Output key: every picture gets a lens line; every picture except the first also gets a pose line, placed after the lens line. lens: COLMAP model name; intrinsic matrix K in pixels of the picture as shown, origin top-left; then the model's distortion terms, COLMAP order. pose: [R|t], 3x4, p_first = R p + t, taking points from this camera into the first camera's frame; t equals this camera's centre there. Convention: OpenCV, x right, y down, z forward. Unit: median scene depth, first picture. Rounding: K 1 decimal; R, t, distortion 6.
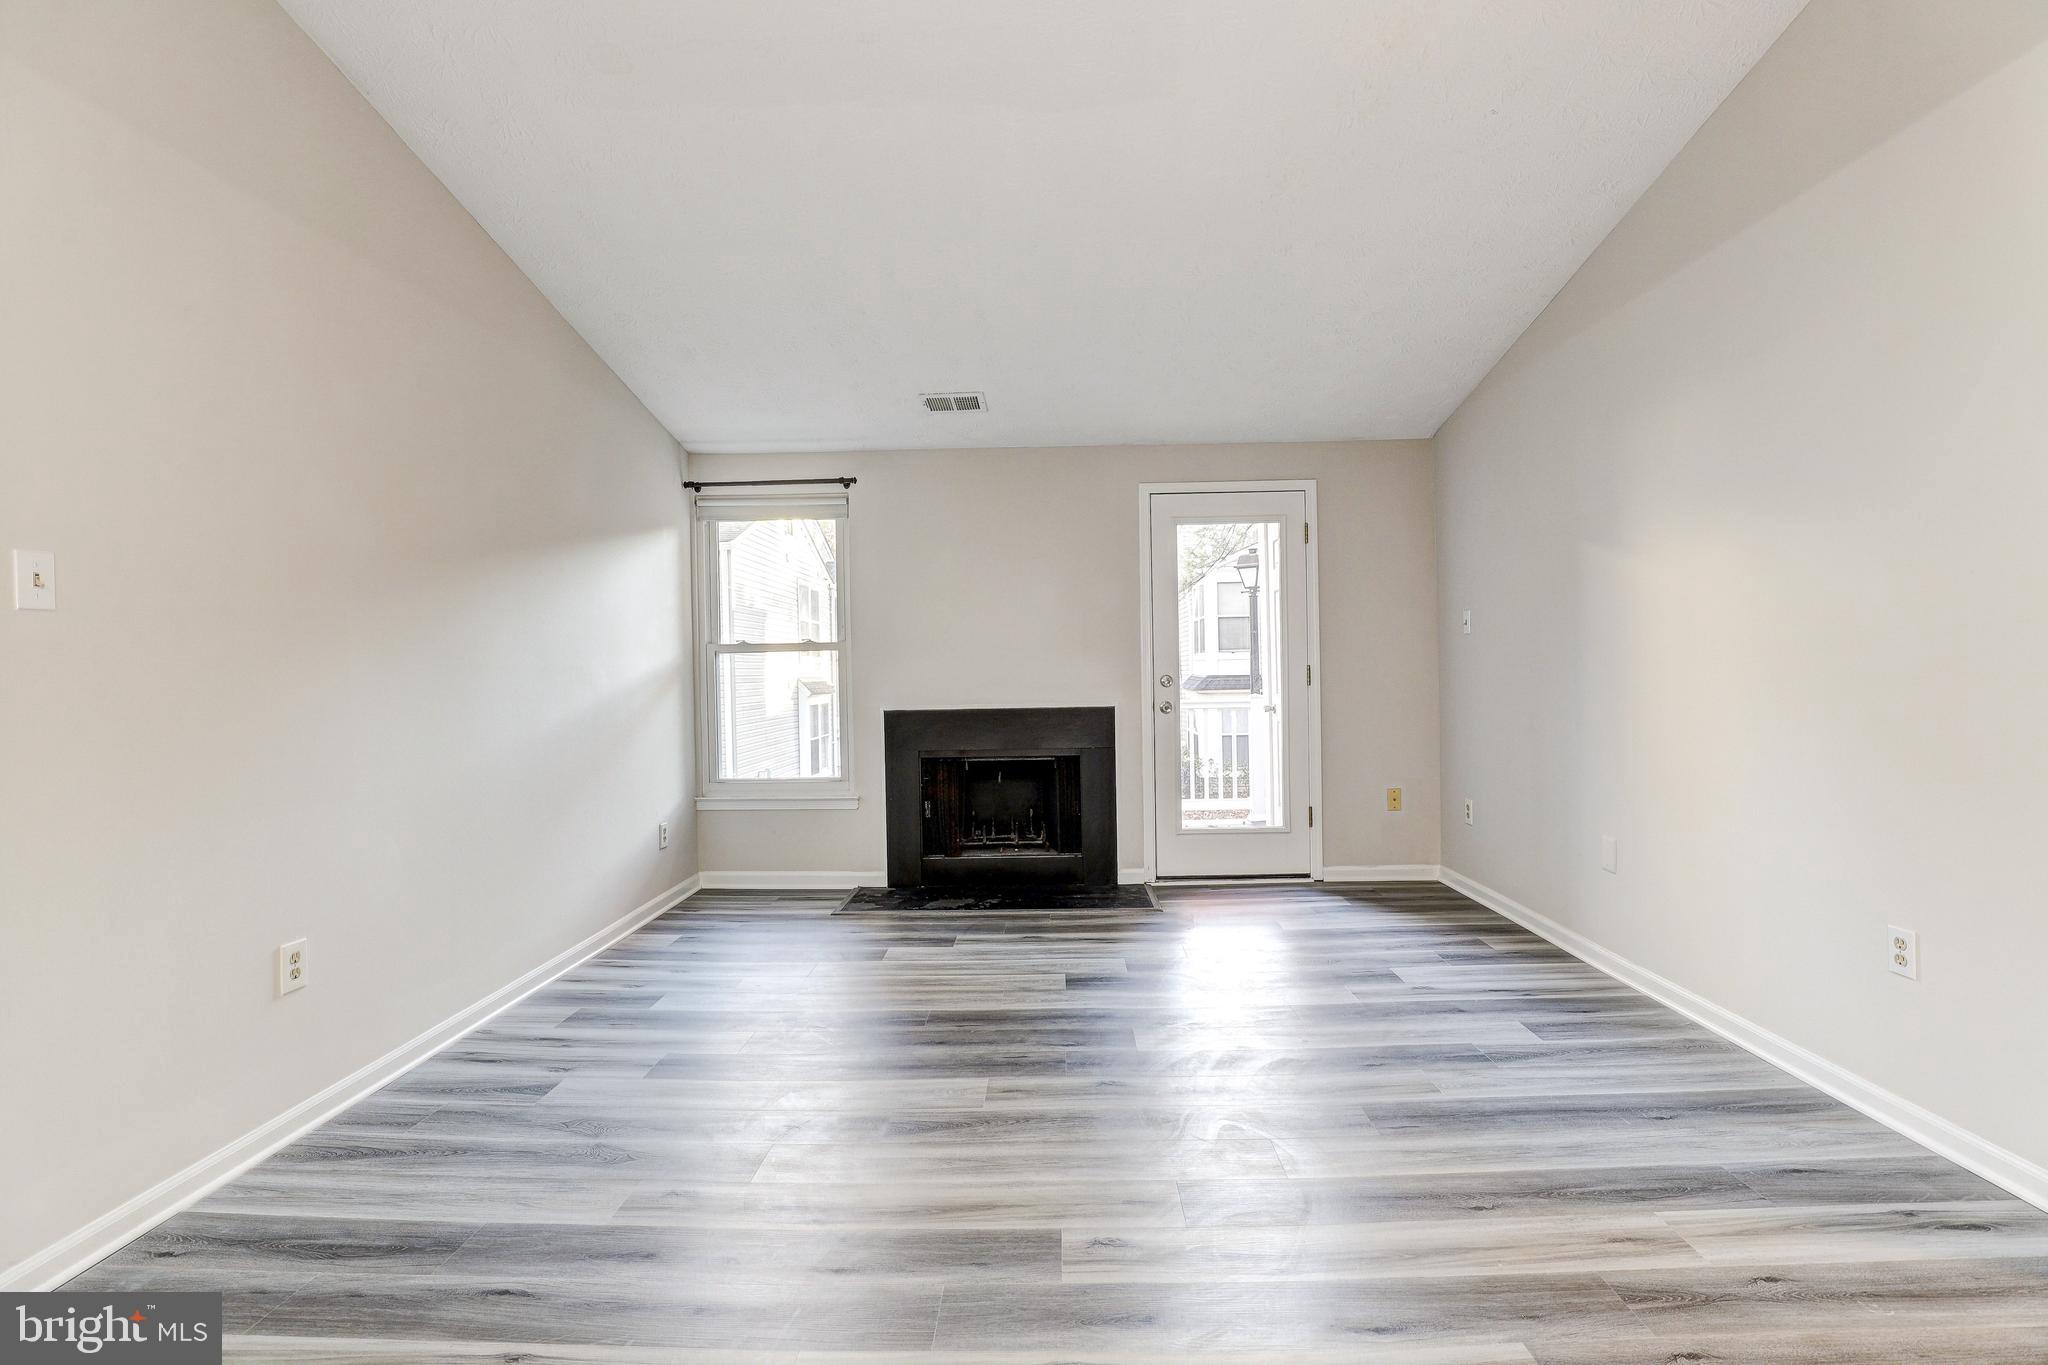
lens RADIAL K [[938.4, 0, 1031.9], [0, 938.4, 679.8], [0, 0, 1]] dist [-0.037598, 0.008171]
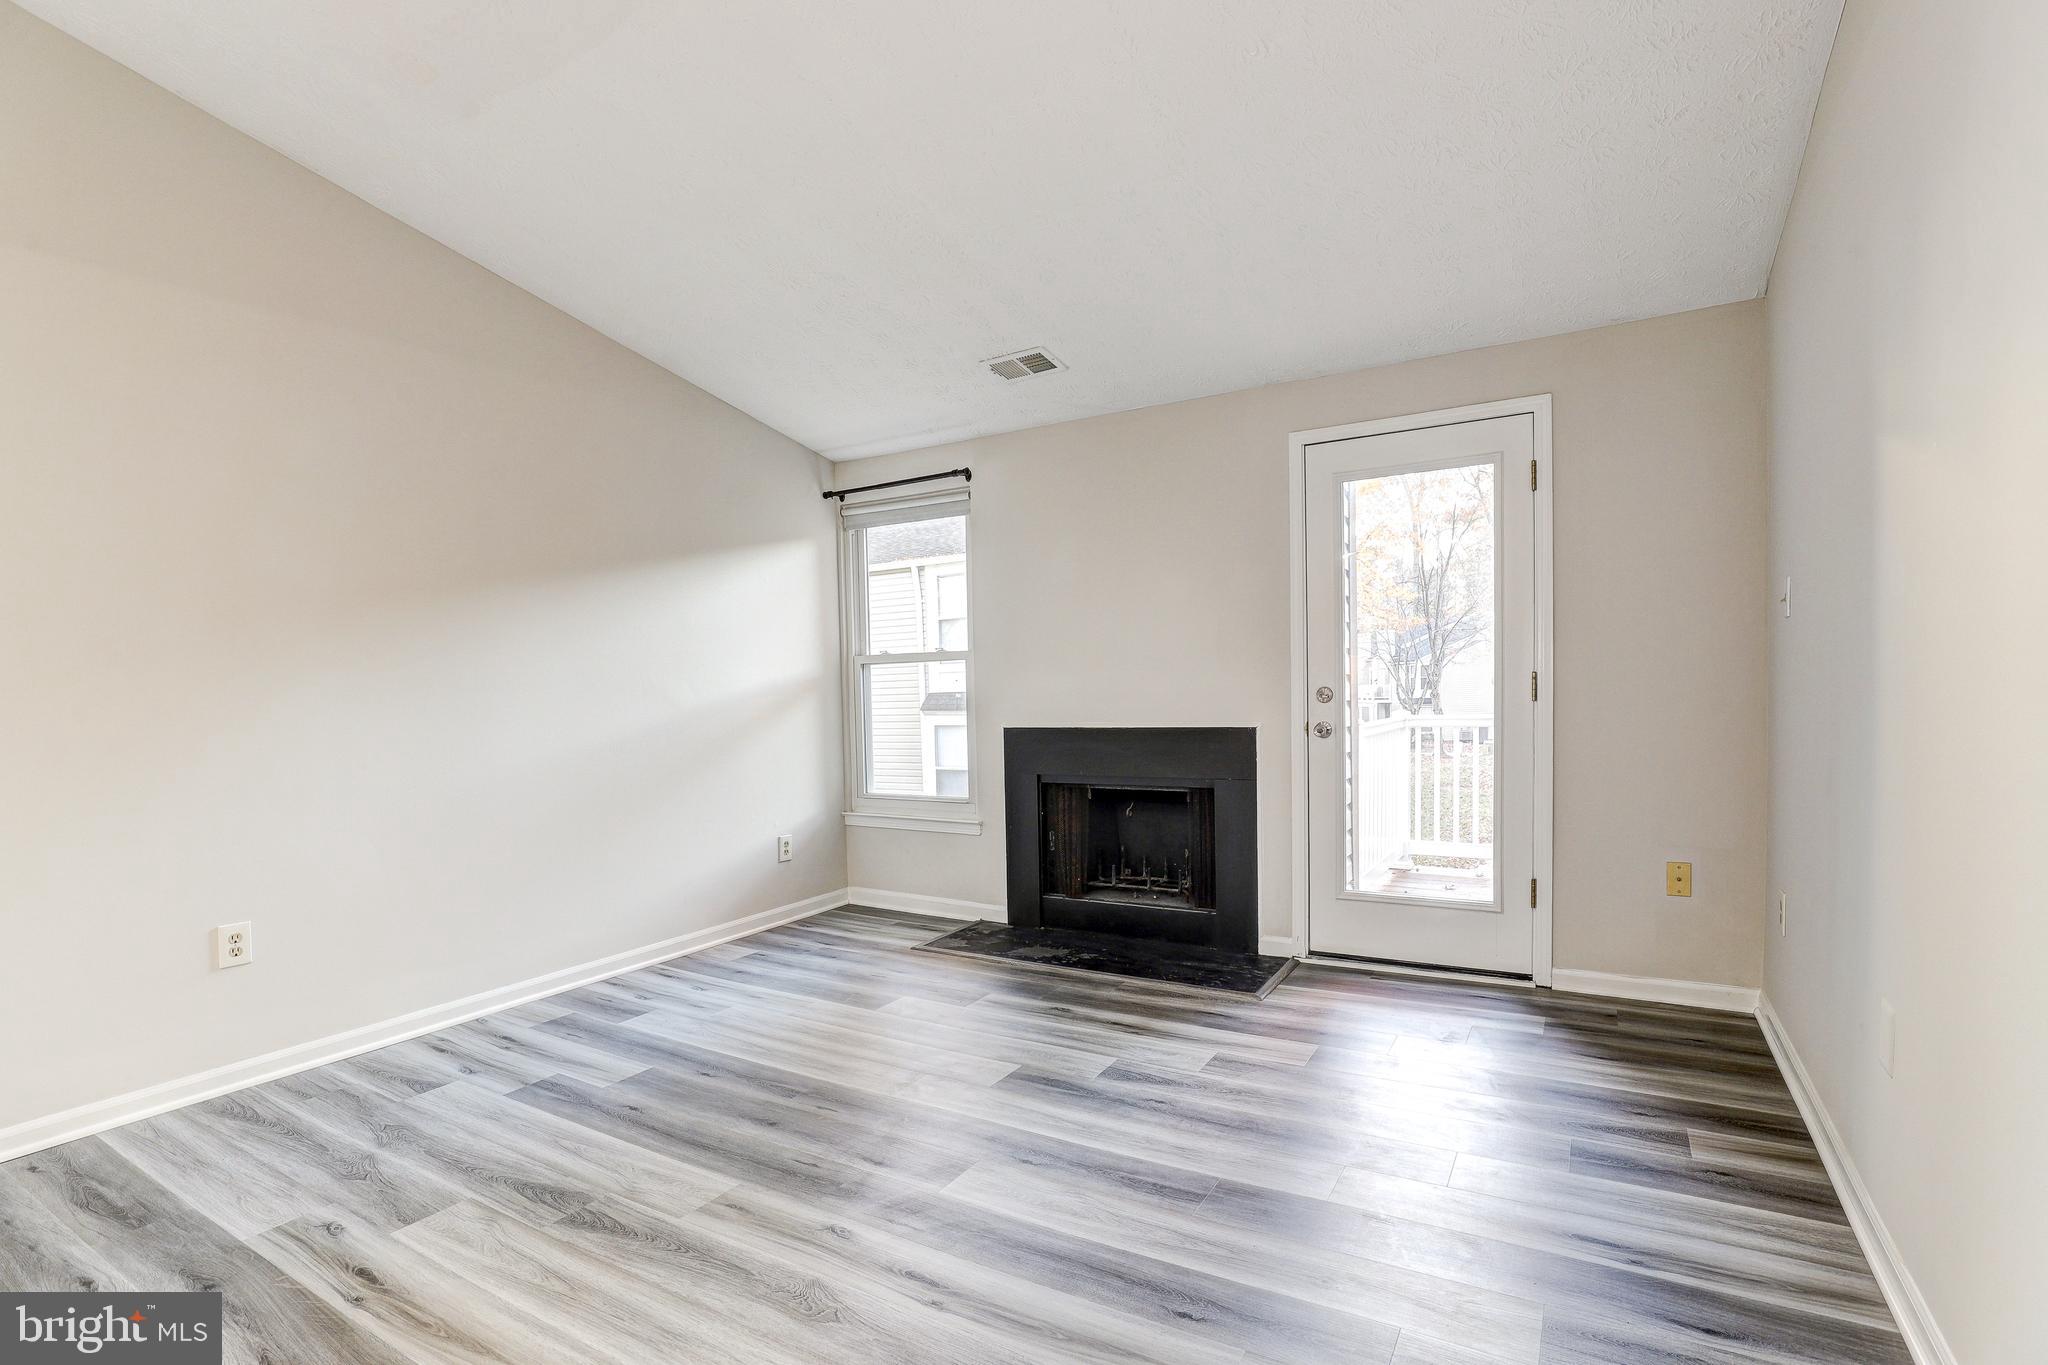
lens RADIAL K [[958.9, 0, 1033.4], [0, 958.9, 720.8], [0, 0, 1]] dist [-0.031297, 0.000230]
pose [[0.872687, 0.013743, -0.488086, 0.318030], [0.004519, 0.999334, 0.036218, -0.006434], [0.488258, -0.033812, 0.872044, 0.221057]]
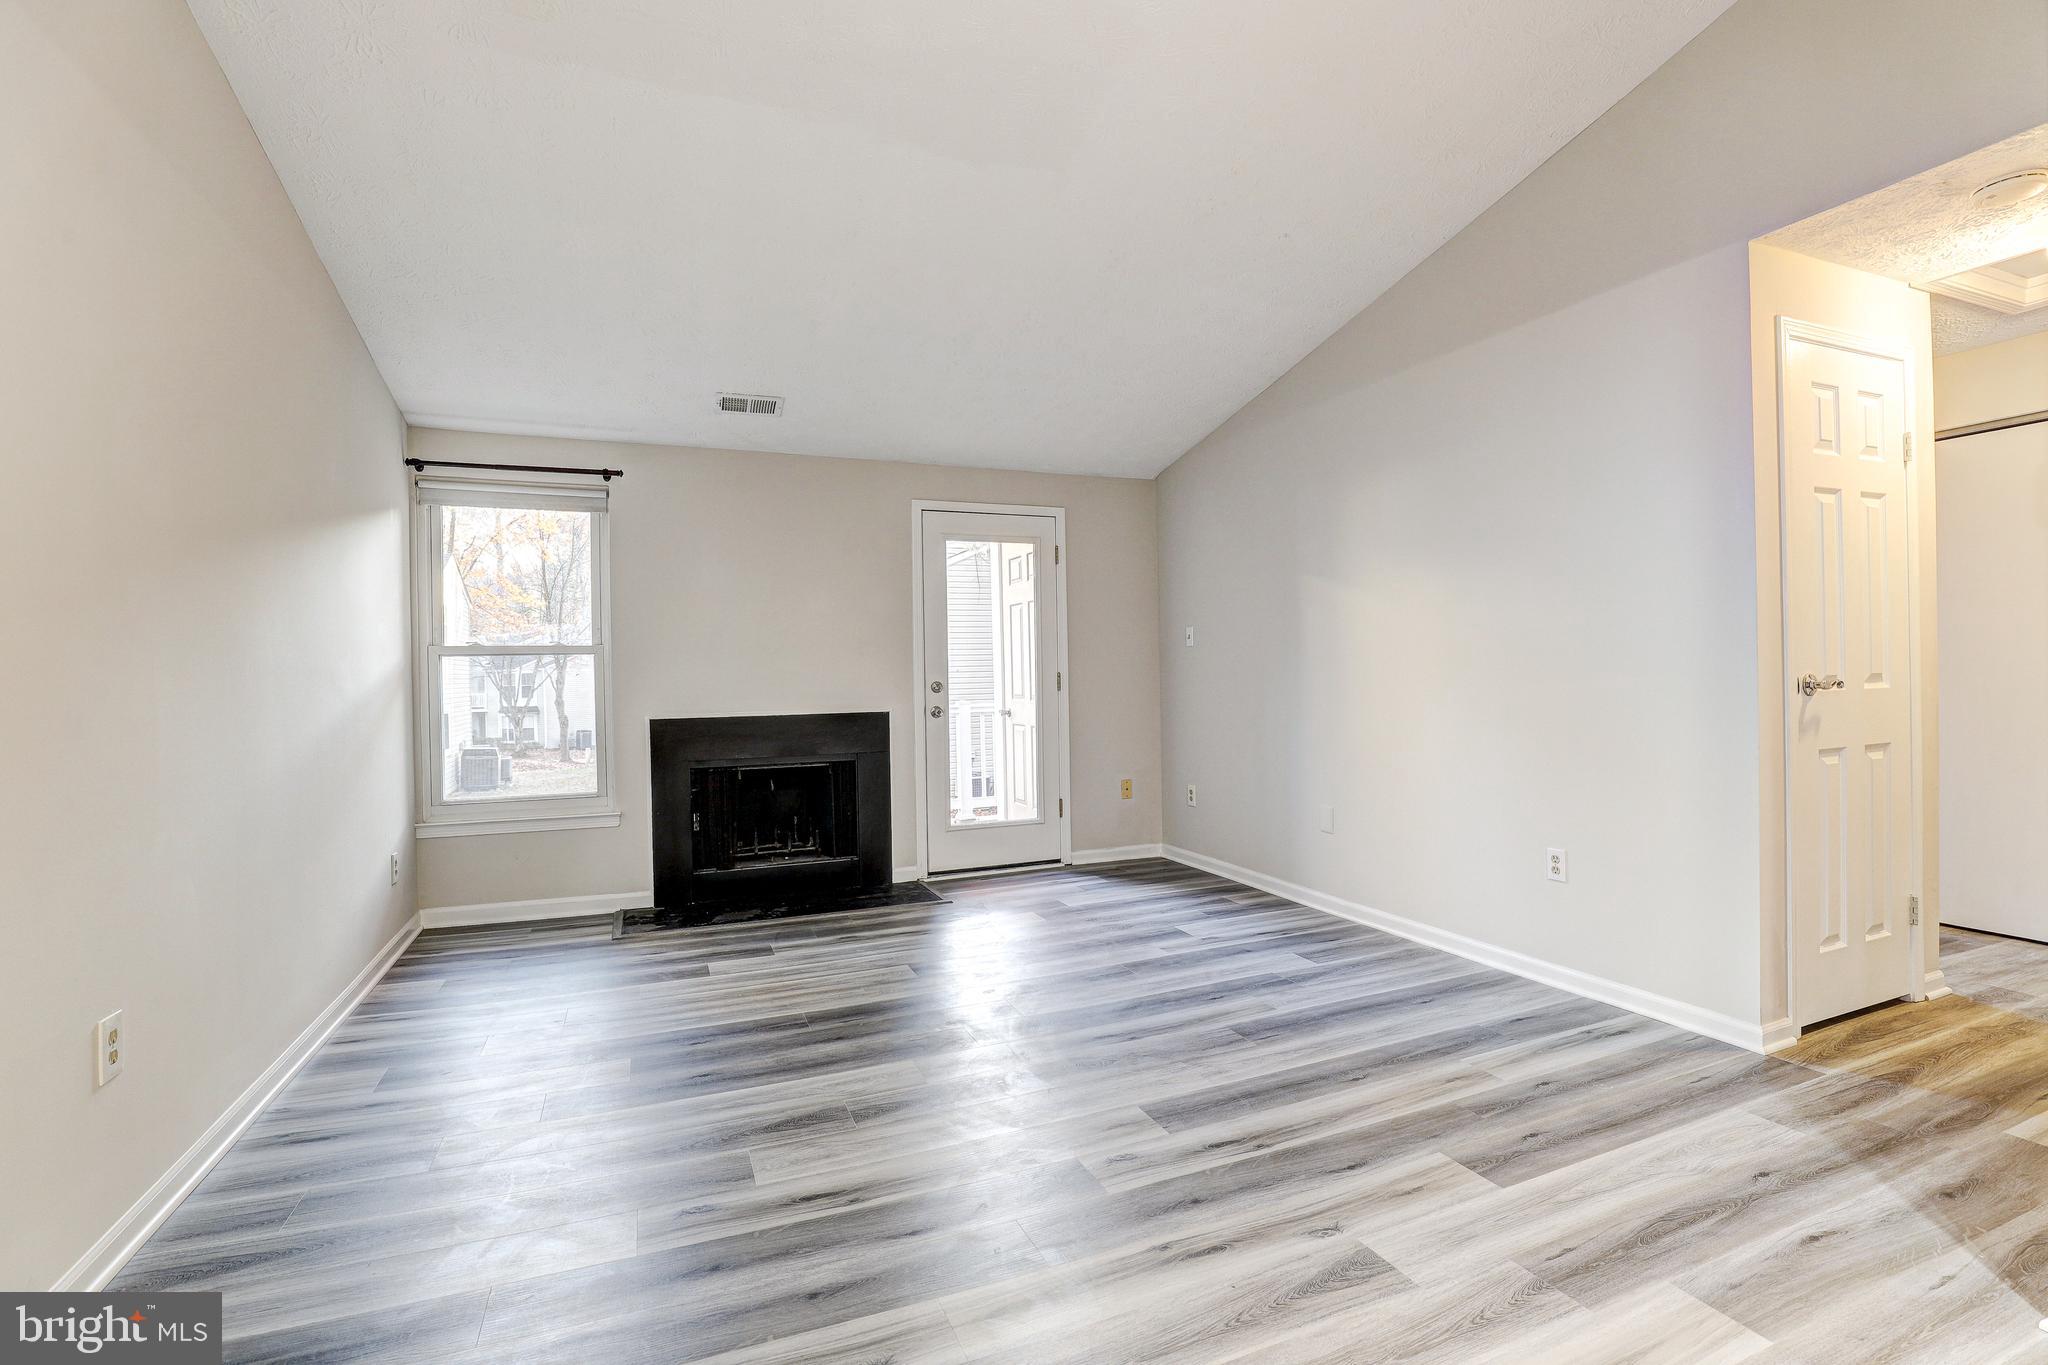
lens RADIAL K [[938.4, 0, 1031.9], [0, 938.4, 679.8], [0, 0, 1]] dist [-0.037598, 0.008171]
pose [[0.913563, 0.000162, 0.406697, -0.191825], [0.004717, 0.999928, -0.010995, 0.005163], [-0.406669, 0.011963, 0.913497, -0.013848]]
